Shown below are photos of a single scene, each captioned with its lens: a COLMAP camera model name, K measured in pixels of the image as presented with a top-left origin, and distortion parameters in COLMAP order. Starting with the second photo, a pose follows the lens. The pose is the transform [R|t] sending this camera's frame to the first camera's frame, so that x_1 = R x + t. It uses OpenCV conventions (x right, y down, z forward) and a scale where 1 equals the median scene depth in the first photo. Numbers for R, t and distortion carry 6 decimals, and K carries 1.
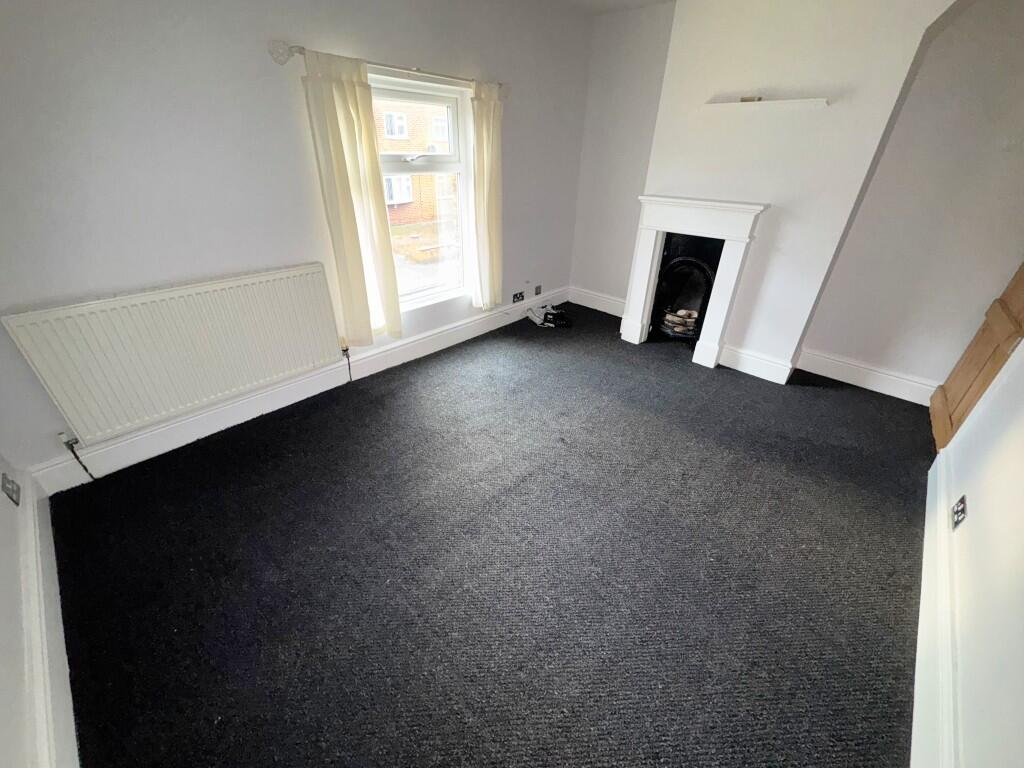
lens RADIAL K [[406.3, 0, 508.0], [0, 406.3, 384.4], [0, 0, 1]] dist [0.000942, -0.000040]
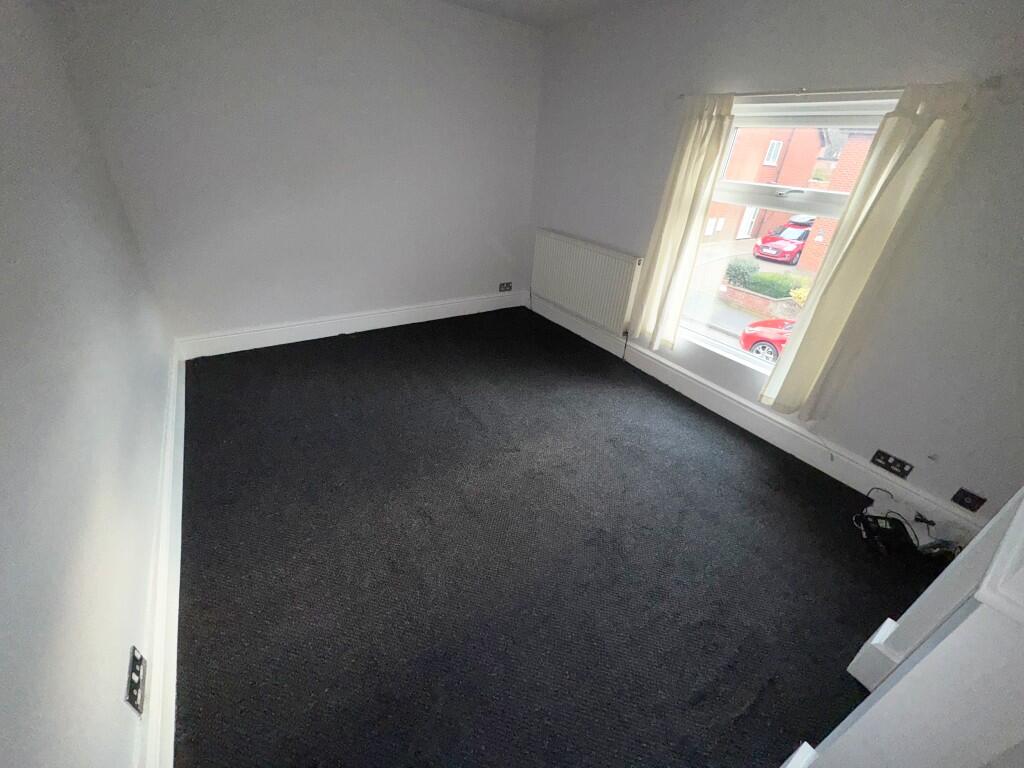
lens RADIAL K [[406.3, 0, 507.9], [0, 406.3, 381.4], [0, 0, 1]] dist [0.000942, -0.000040]
pose [[-0.235337, 0.453186, -0.859790, 0.755316], [-0.545699, 0.670422, 0.502738, -0.381724], [0.804256, 0.587500, 0.089528, 0.653650]]
